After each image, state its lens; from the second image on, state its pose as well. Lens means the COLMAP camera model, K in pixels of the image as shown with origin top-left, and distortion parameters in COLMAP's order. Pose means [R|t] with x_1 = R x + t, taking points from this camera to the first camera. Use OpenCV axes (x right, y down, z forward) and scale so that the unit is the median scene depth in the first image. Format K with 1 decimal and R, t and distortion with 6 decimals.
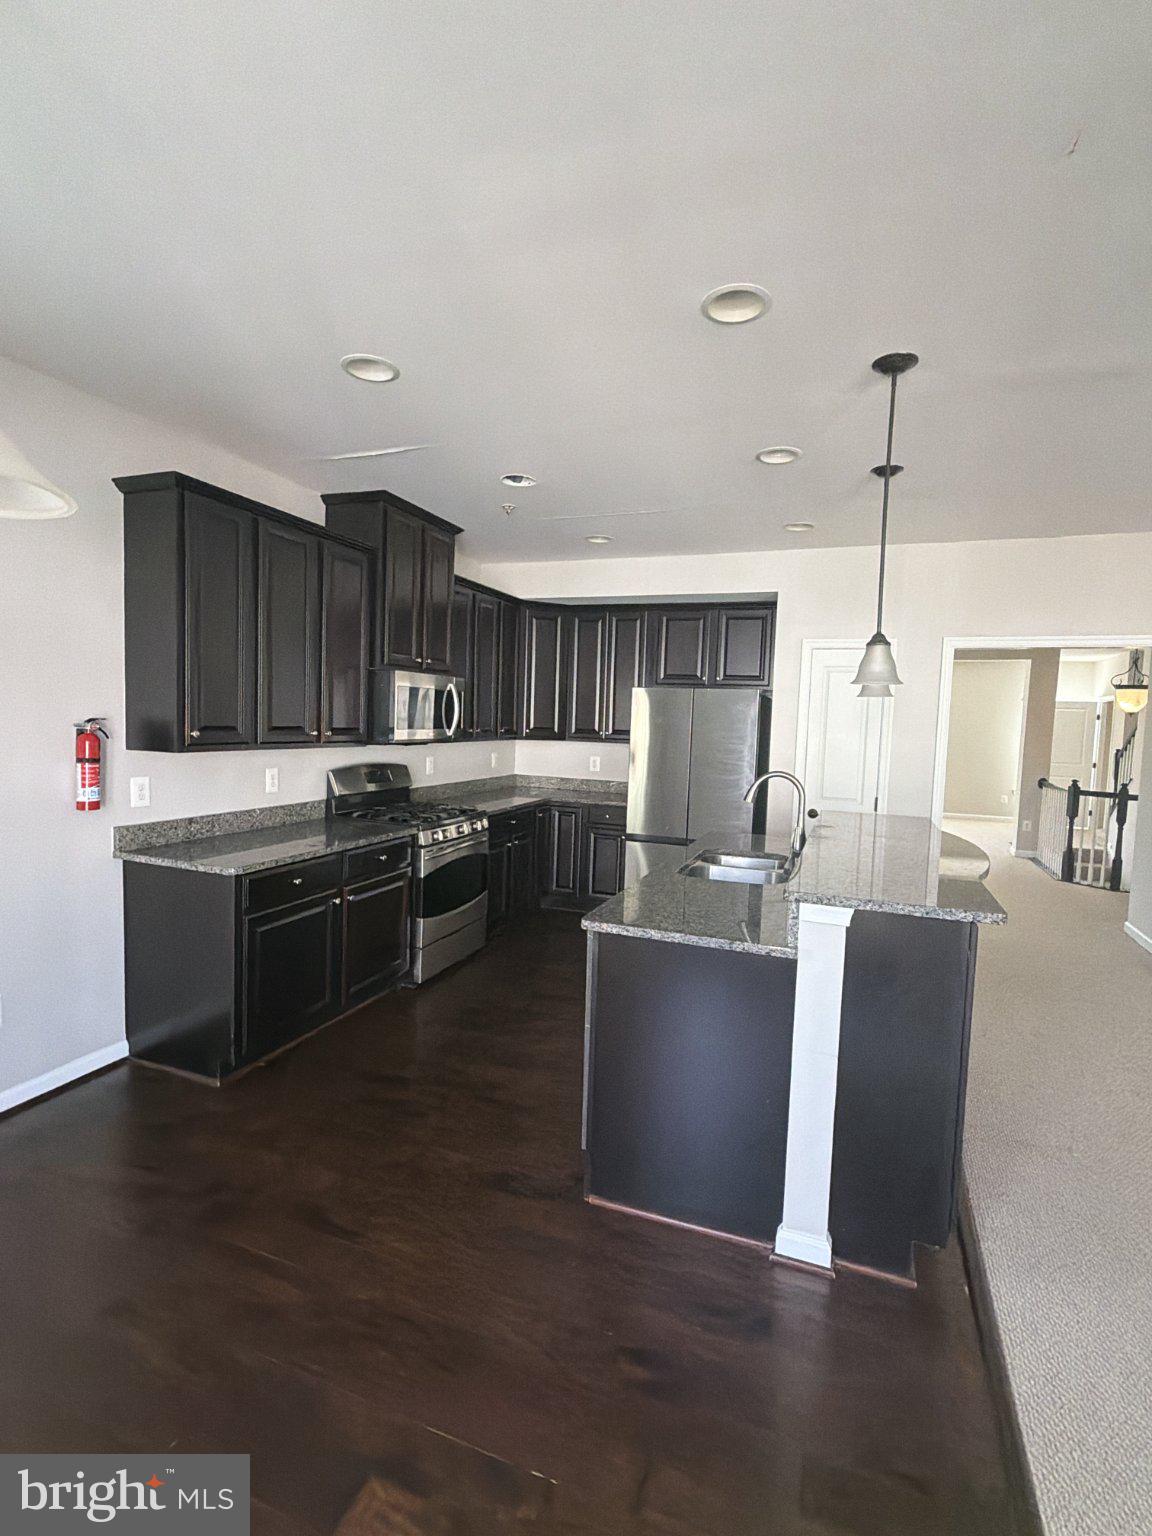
lens RADIAL K [[738.0, 0, 570.6], [0, 738.0, 773.4], [0, 0, 1]] dist [0.022081, -0.000195]
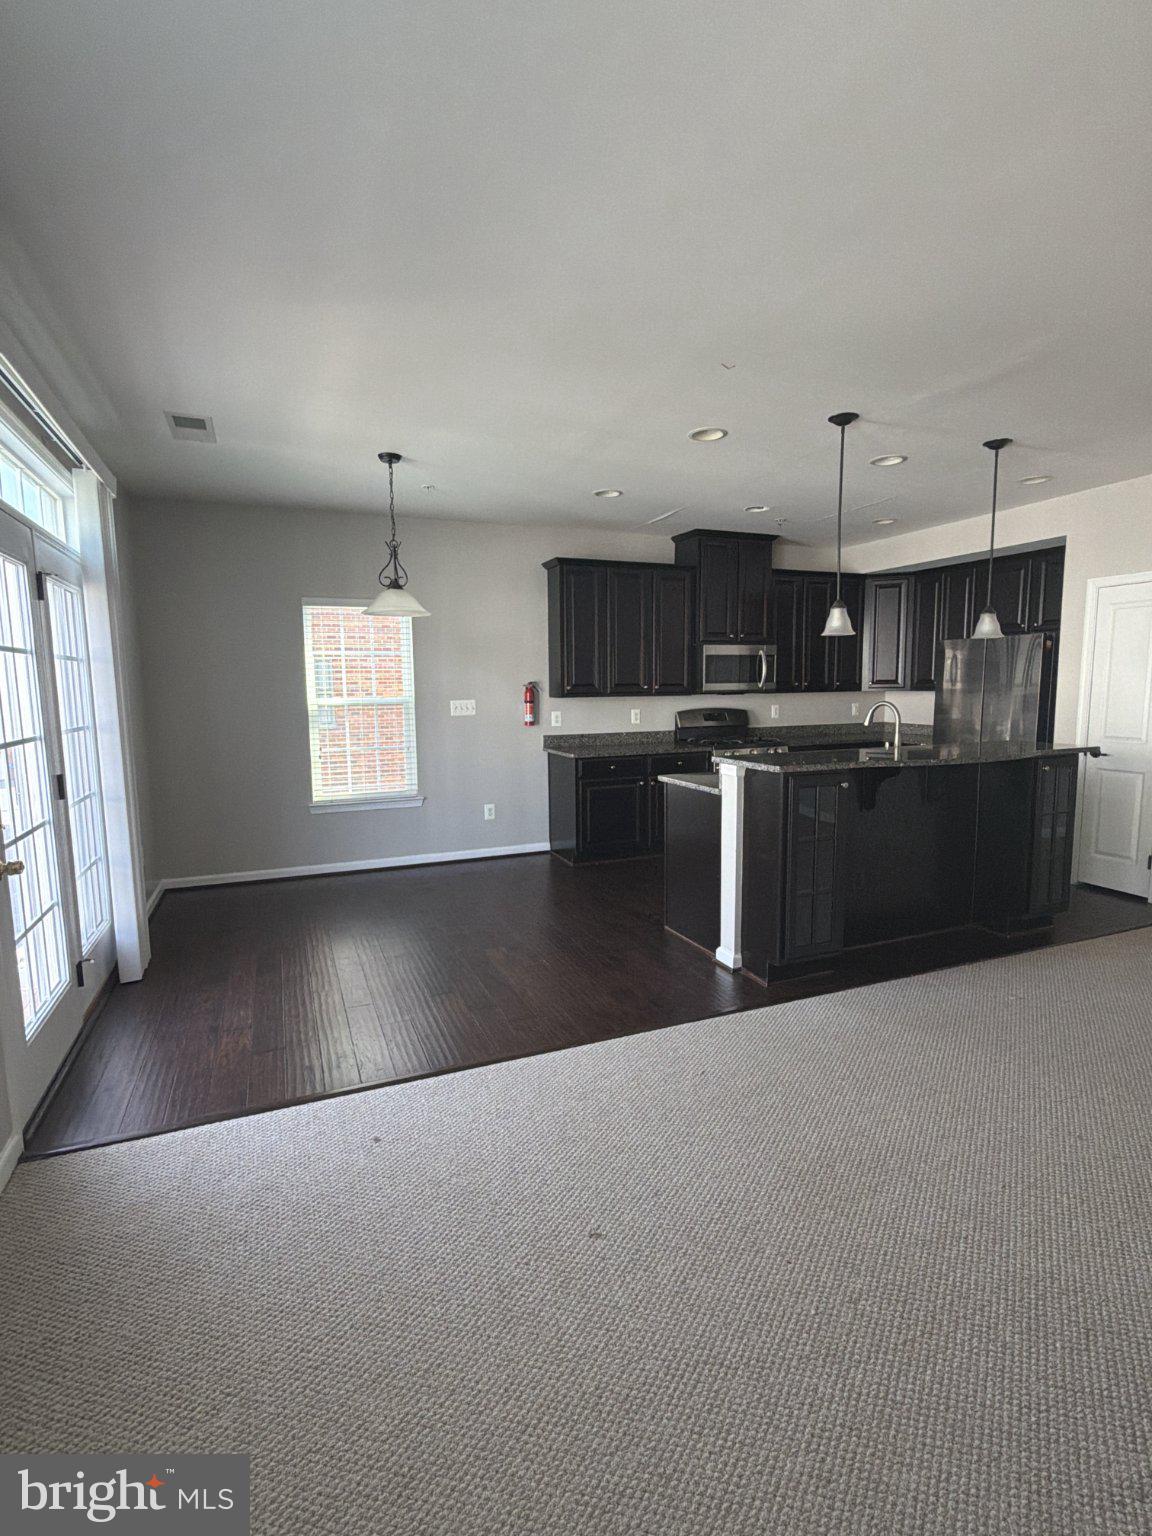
lens RADIAL K [[738.0, 0, 579.5], [0, 738.0, 769.2], [0, 0, 1]] dist [0.022081, -0.000195]
pose [[0.697282, 0.043659, -0.715466, 0.819456], [-0.022138, 0.998979, 0.039384, 0.075635], [0.716455, -0.011623, 0.697537, -0.304876]]
